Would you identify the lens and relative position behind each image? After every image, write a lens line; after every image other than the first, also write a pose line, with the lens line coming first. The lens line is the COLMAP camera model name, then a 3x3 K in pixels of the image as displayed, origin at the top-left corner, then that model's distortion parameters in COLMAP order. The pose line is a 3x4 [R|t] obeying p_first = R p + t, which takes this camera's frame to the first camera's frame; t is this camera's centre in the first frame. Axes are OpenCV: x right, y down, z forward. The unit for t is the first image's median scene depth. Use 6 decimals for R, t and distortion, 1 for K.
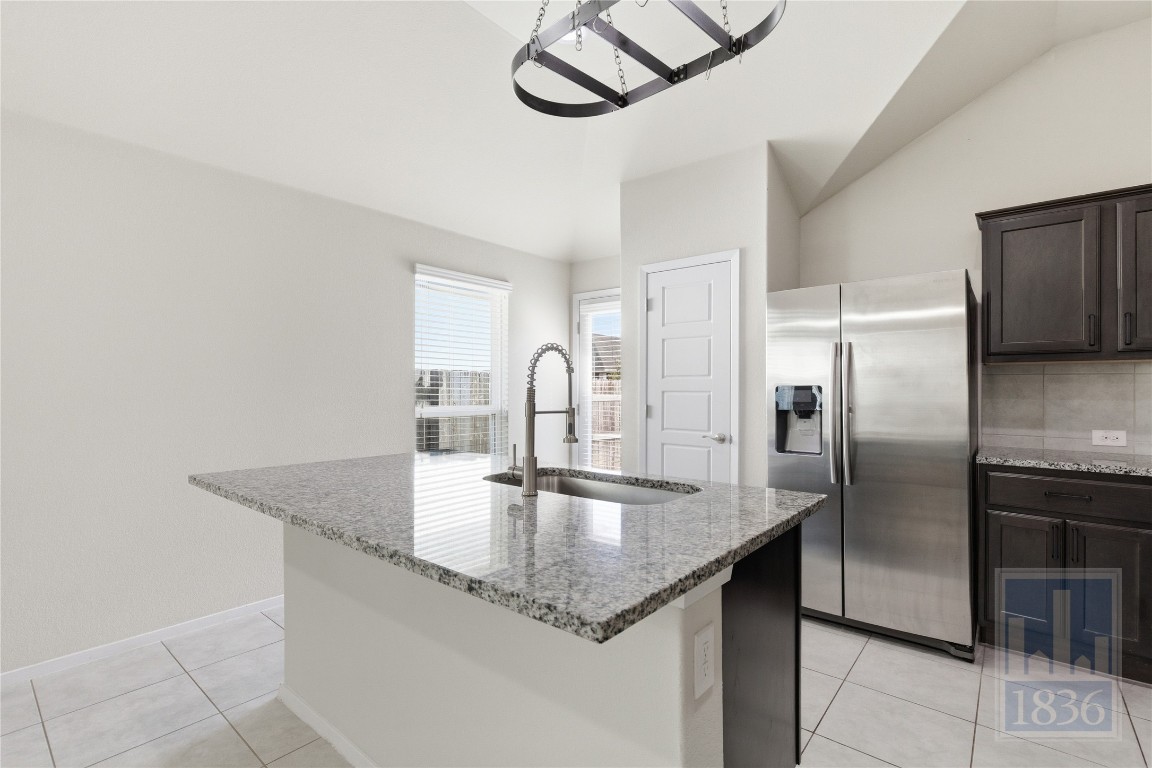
lens RADIAL K [[524.2, 0, 572.5], [0, 524.2, 385.9], [0, 0, 1]] dist [-0.000381, 0.000608]
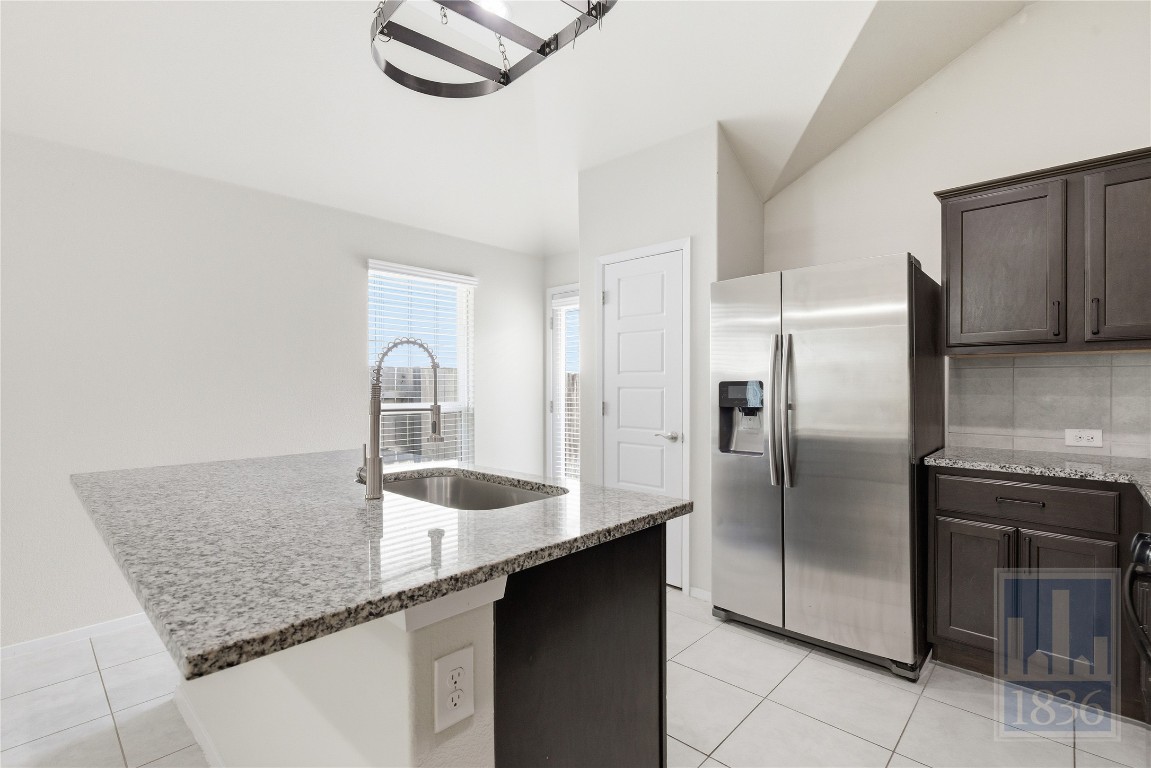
lens RADIAL K [[523.8, 0, 576.0], [0, 523.8, 386.2], [0, 0, 1]] dist [-0.000381, 0.000608]
pose [[0.998412, -0.003634, -0.056219, 0.202471], [0.003987, 0.999973, 0.006170, 0.001946], [0.056195, -0.006385, 0.998399, 0.050522]]
